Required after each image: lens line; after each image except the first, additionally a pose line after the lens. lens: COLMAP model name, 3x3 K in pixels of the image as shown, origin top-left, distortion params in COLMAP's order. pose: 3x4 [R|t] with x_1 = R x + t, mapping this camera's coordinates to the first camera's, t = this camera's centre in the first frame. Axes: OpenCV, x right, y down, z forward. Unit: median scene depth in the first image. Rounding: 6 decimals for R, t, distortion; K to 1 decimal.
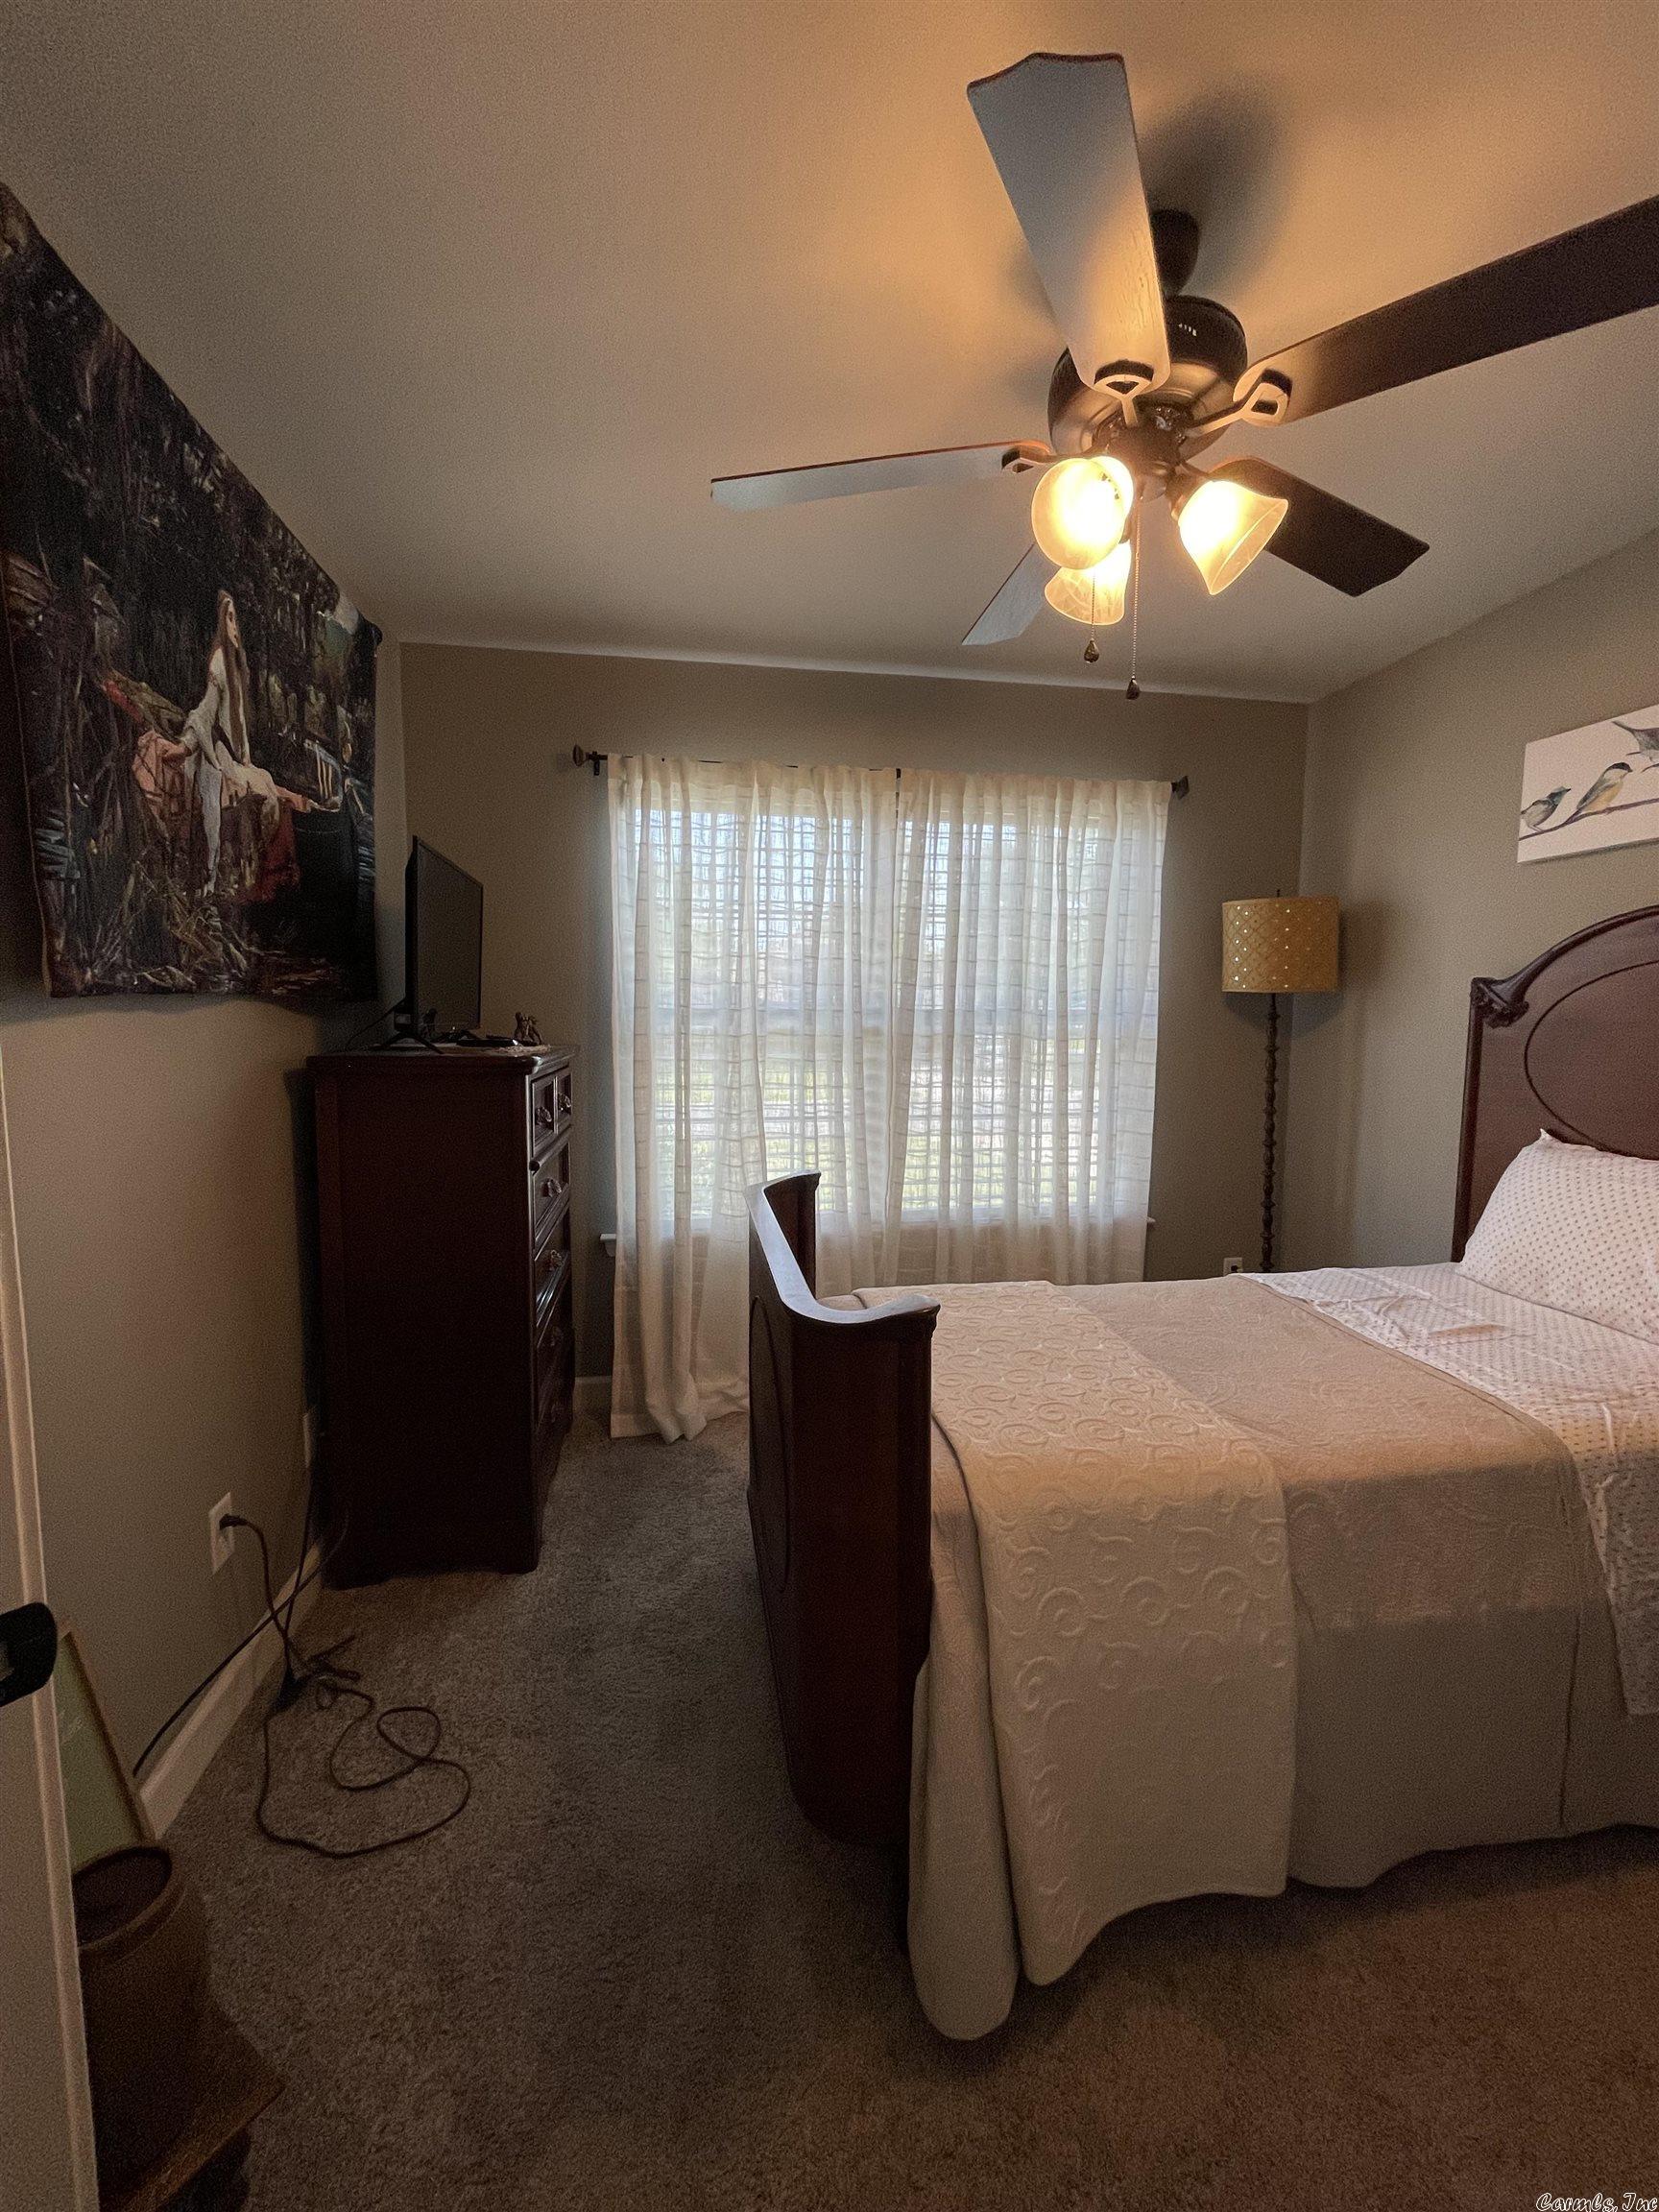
lens RADIAL K [[901.7, 0, 829.5], [0, 901.7, 1106.0], [0, 0, 1]] dist [-0.000890, 0.000065]
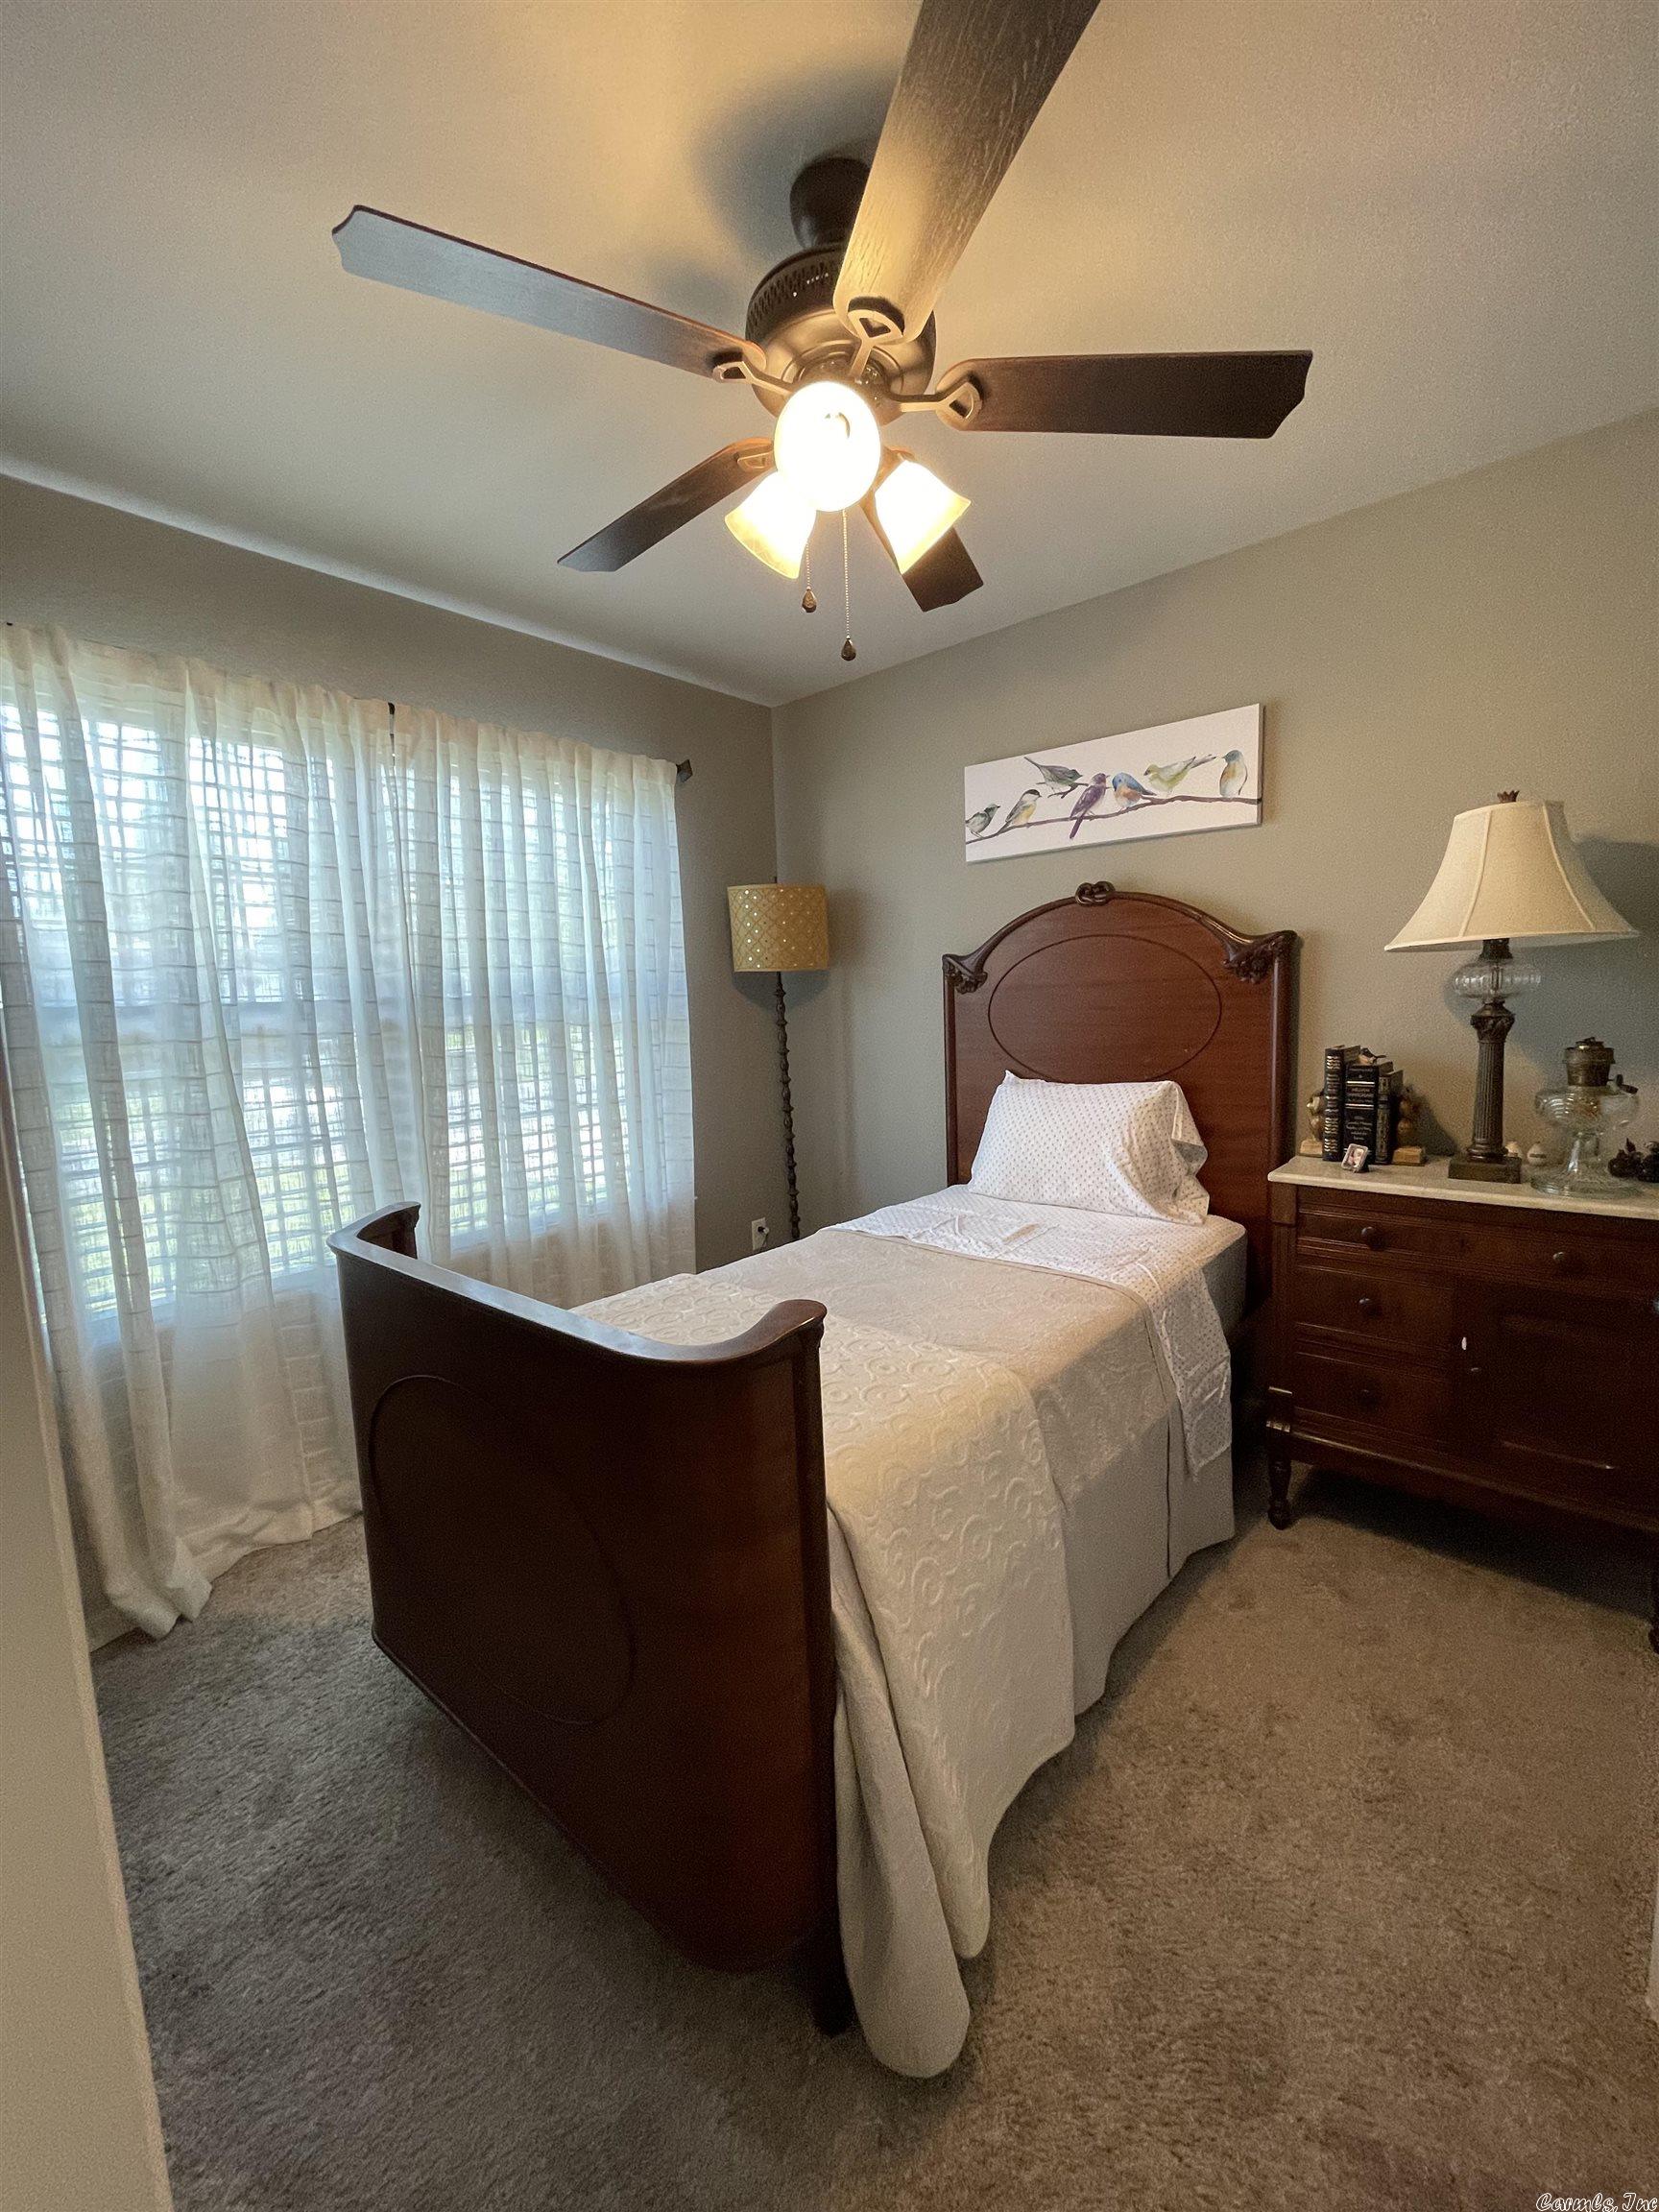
lens RADIAL K [[901.7, 0, 829.5], [0, 901.7, 1106.0], [0, 0, 1]] dist [-0.000890, 0.000065]
pose [[0.766263, -0.108534, 0.633294, -0.177248], [0.105092, 0.993527, 0.043114, -0.004635], [-0.633874, 0.033517, 0.772710, 0.130027]]
